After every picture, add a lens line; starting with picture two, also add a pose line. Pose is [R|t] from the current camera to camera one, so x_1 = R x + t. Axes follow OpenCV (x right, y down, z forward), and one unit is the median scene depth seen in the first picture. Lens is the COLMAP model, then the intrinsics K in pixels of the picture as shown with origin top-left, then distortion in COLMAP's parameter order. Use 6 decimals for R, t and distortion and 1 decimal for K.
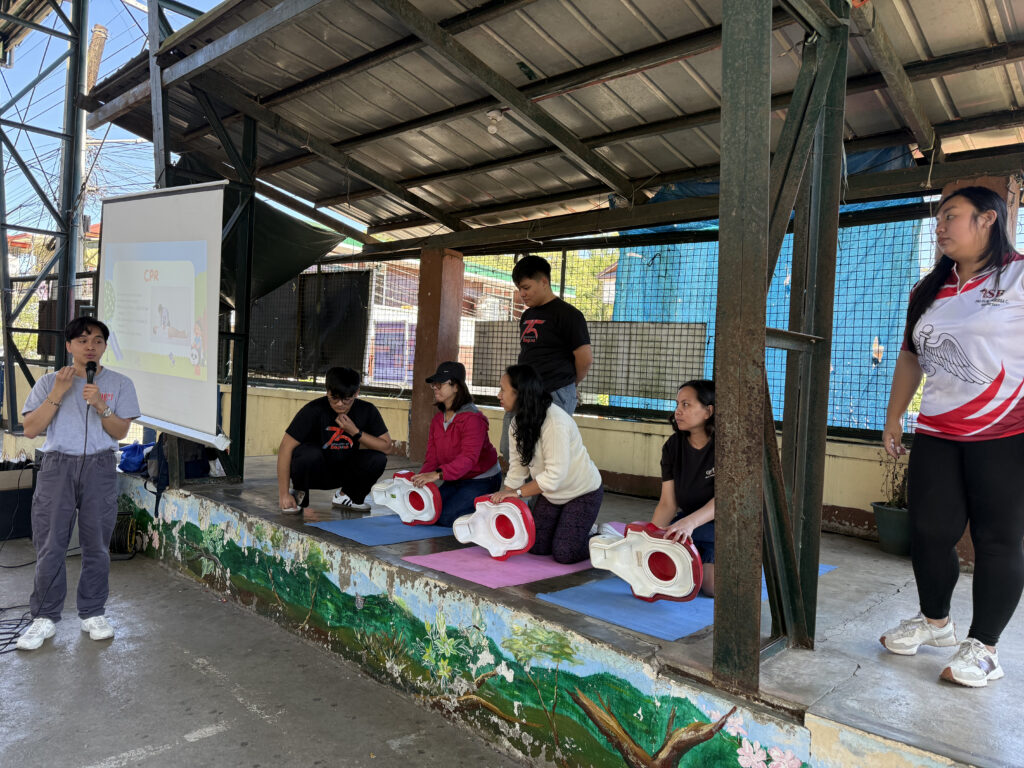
lens RADIAL K [[707.0, 0, 508.5], [0, 707.0, 383.5], [0, 0, 1]] dist [0.017817, -0.014951]
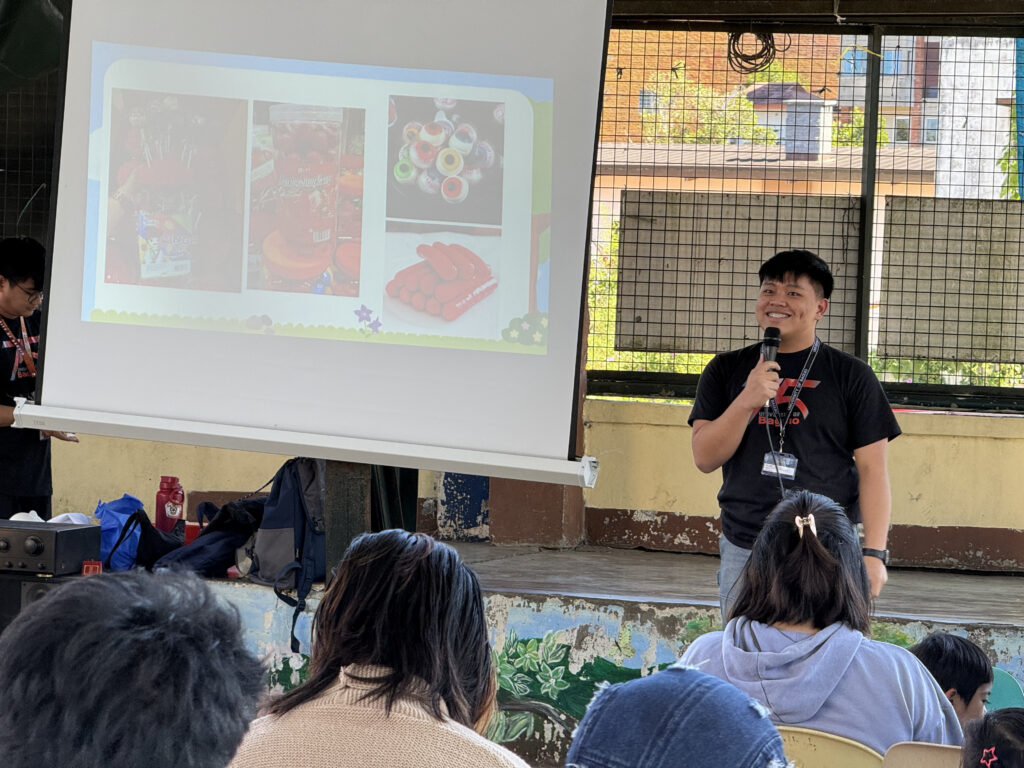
lens RADIAL K [[3479.1, 0, 511.5], [0, 3479.1, 382.8], [0, 0, 1]] dist [0.181781, 0.000000]
pose [[0.907326, -0.027650, 0.419517, -1.118918], [0.021374, 0.999578, 0.019654, -0.021993], [-0.419884, -0.008866, 0.907534, -0.932245]]
